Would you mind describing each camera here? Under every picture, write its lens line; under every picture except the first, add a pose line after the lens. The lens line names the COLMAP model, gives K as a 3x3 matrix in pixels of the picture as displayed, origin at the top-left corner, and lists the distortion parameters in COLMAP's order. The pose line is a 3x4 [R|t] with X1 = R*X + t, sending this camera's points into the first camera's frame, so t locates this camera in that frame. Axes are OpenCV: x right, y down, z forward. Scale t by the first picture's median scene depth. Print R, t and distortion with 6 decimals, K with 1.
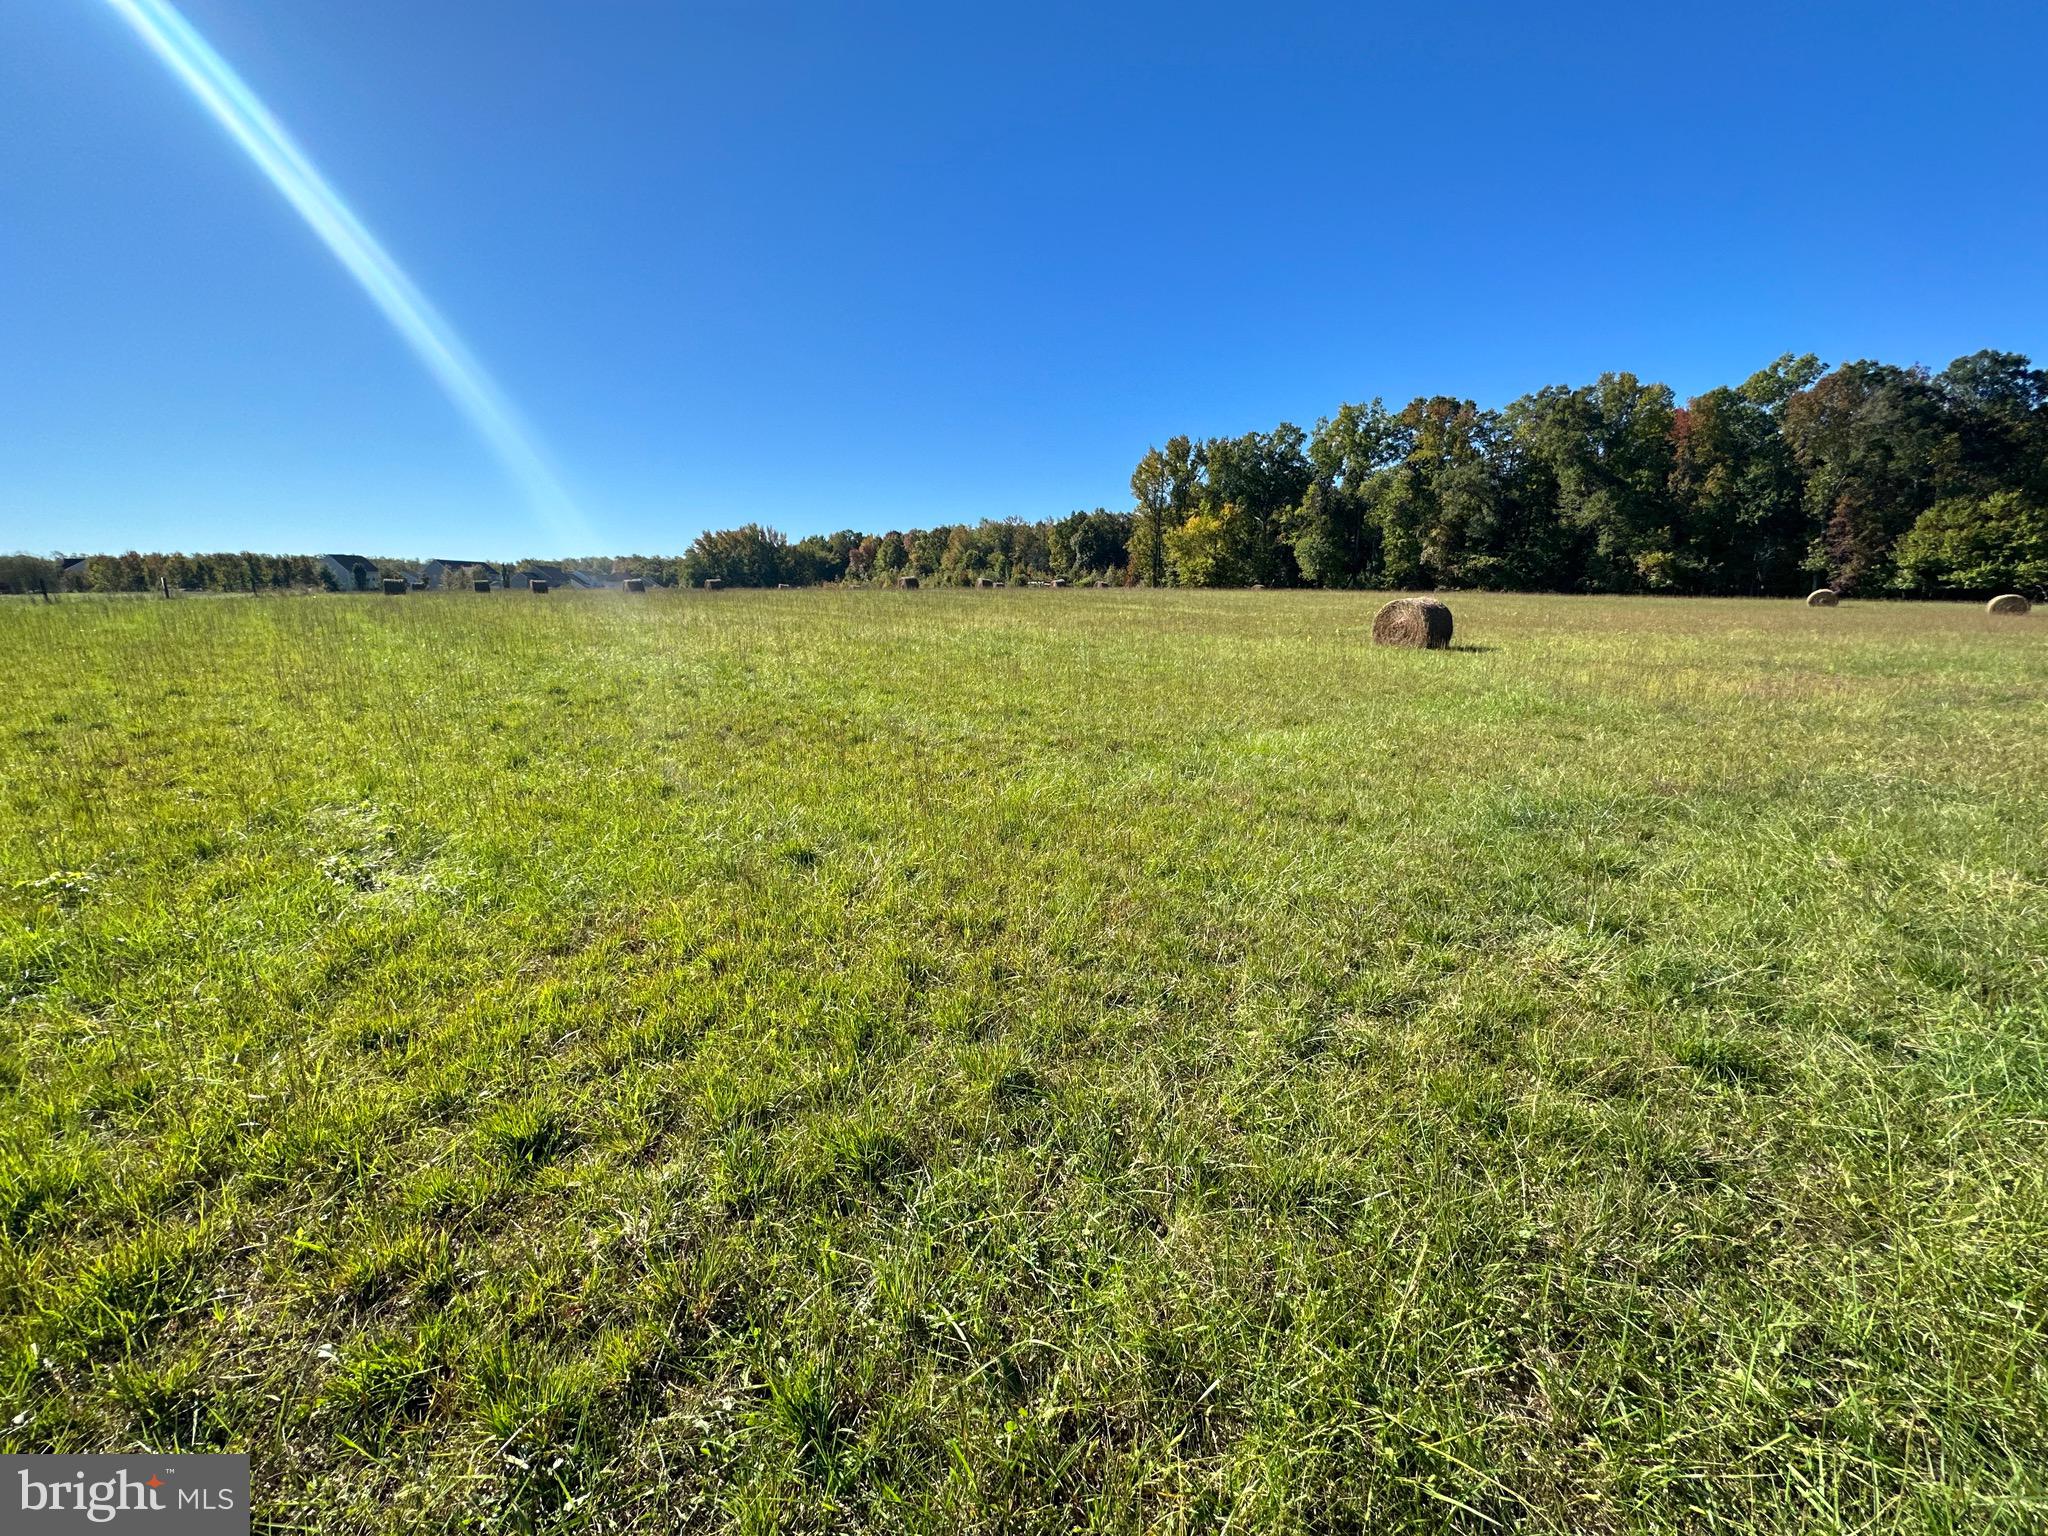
lens RADIAL K [[811.8, 0, 1019.7], [0, 811.8, 770.7], [0, 0, 1]] dist [-0.004070, -0.000402]
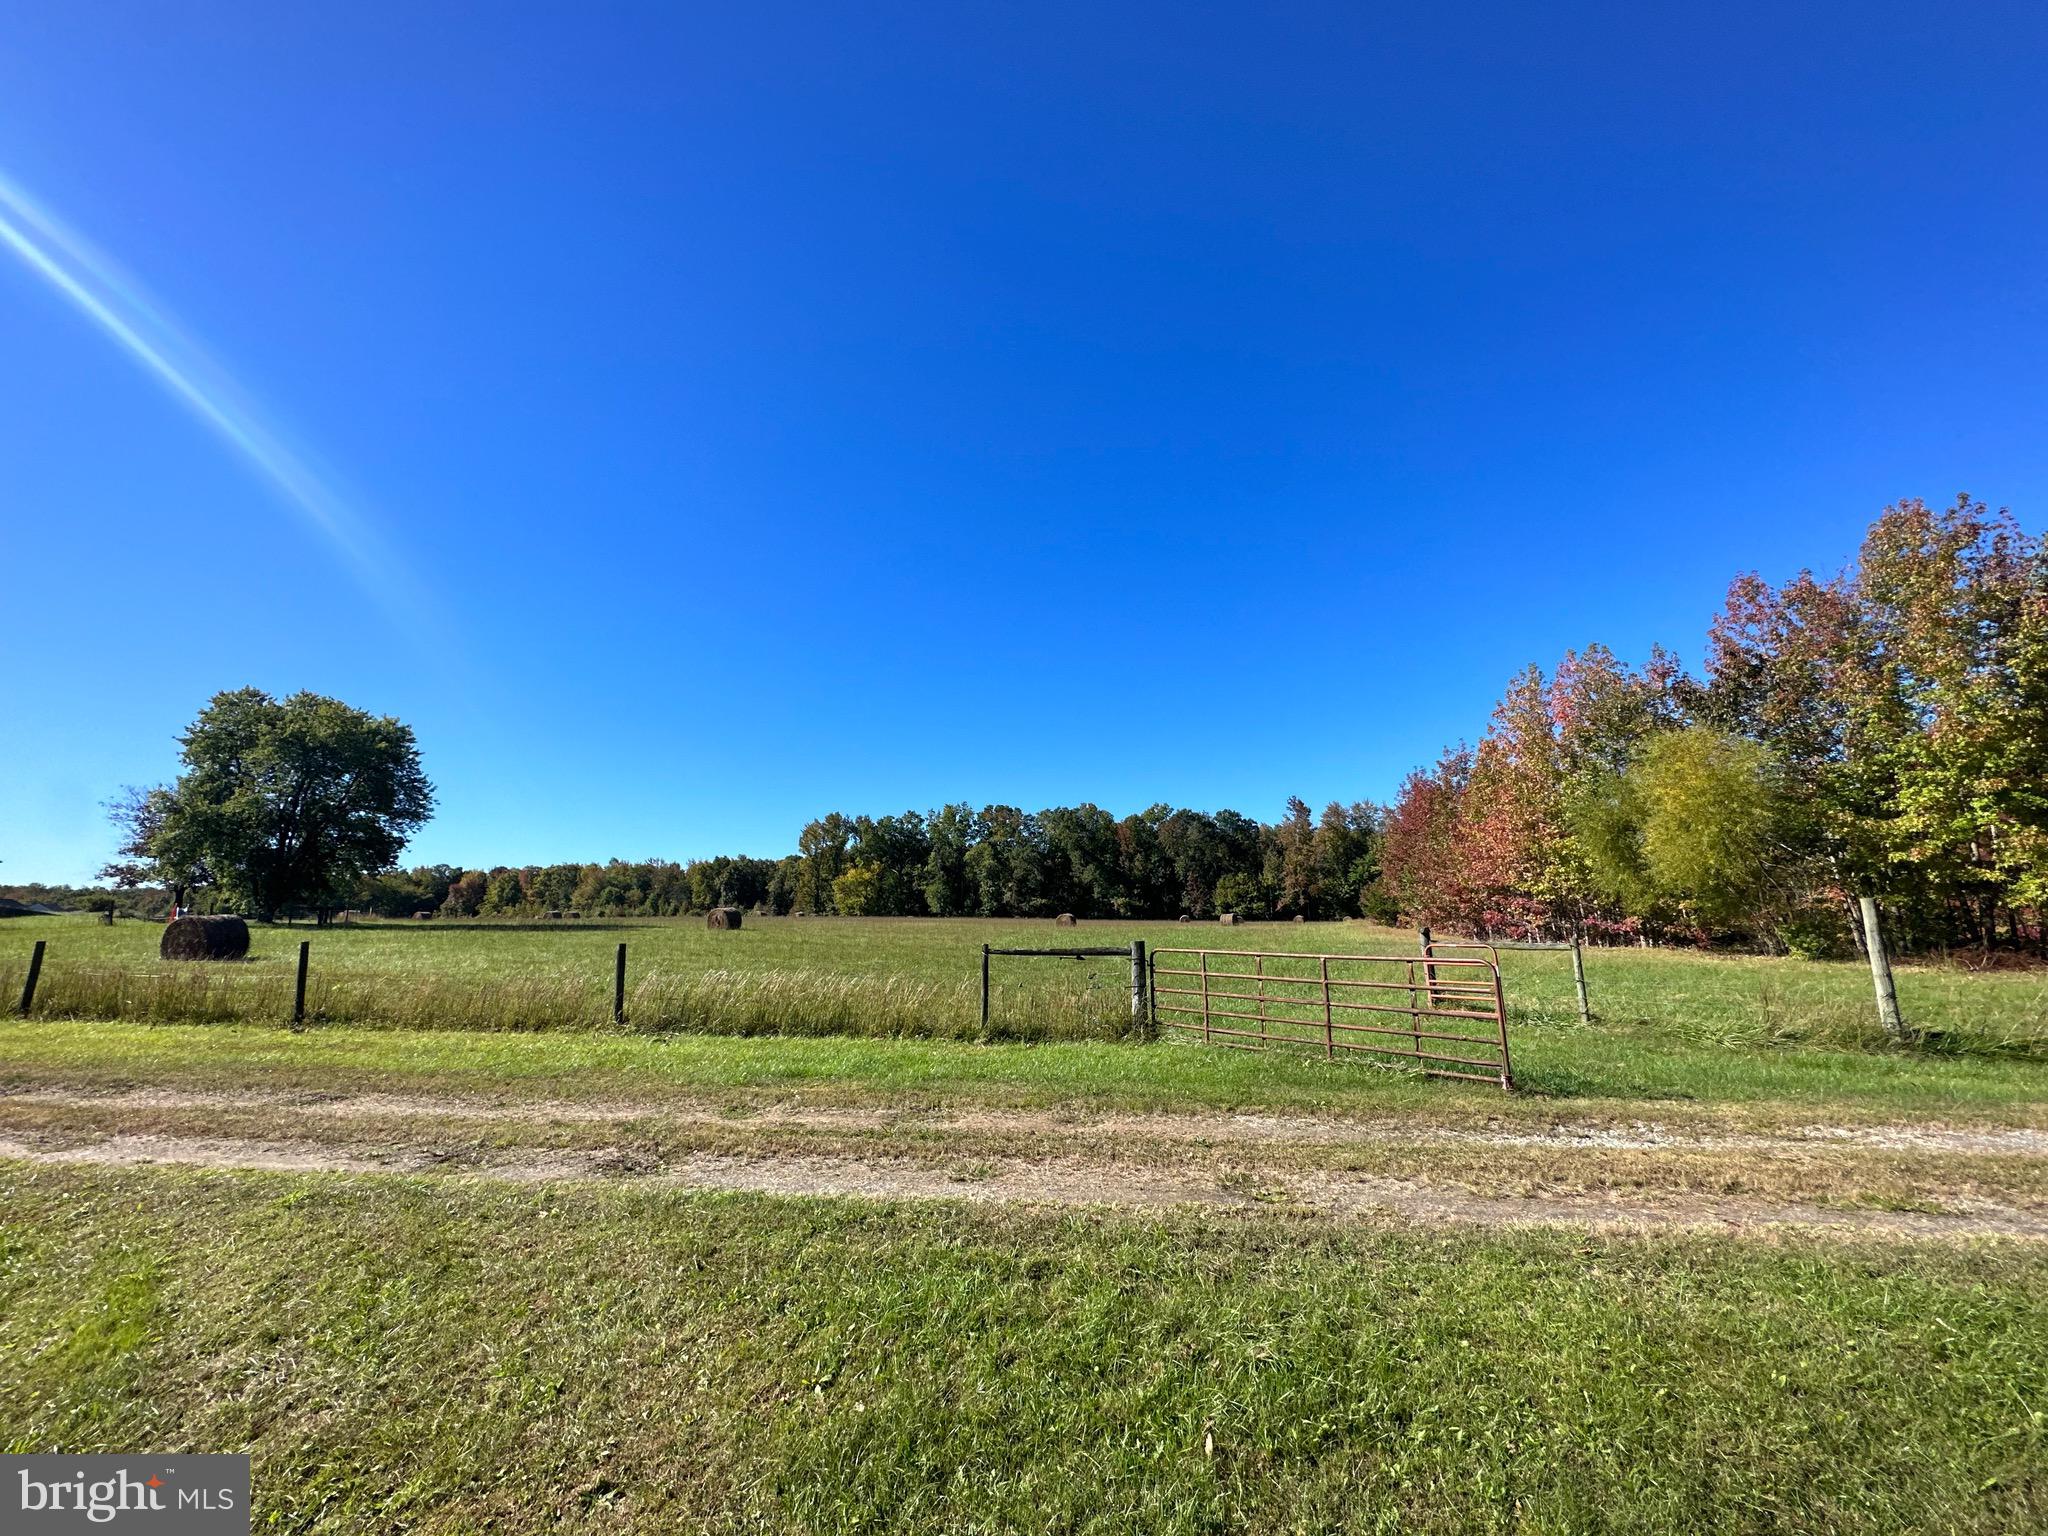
lens RADIAL K [[811.8, 0, 1019.7], [0, 811.8, 770.7], [0, 0, 1]] dist [-0.004070, -0.000402]
pose [[0.860136, 0.087779, 0.502455, -1.163876], [0.119106, 0.923282, -0.365191, 0.354729], [-0.495963, 0.373959, 0.783693, -1.408566]]
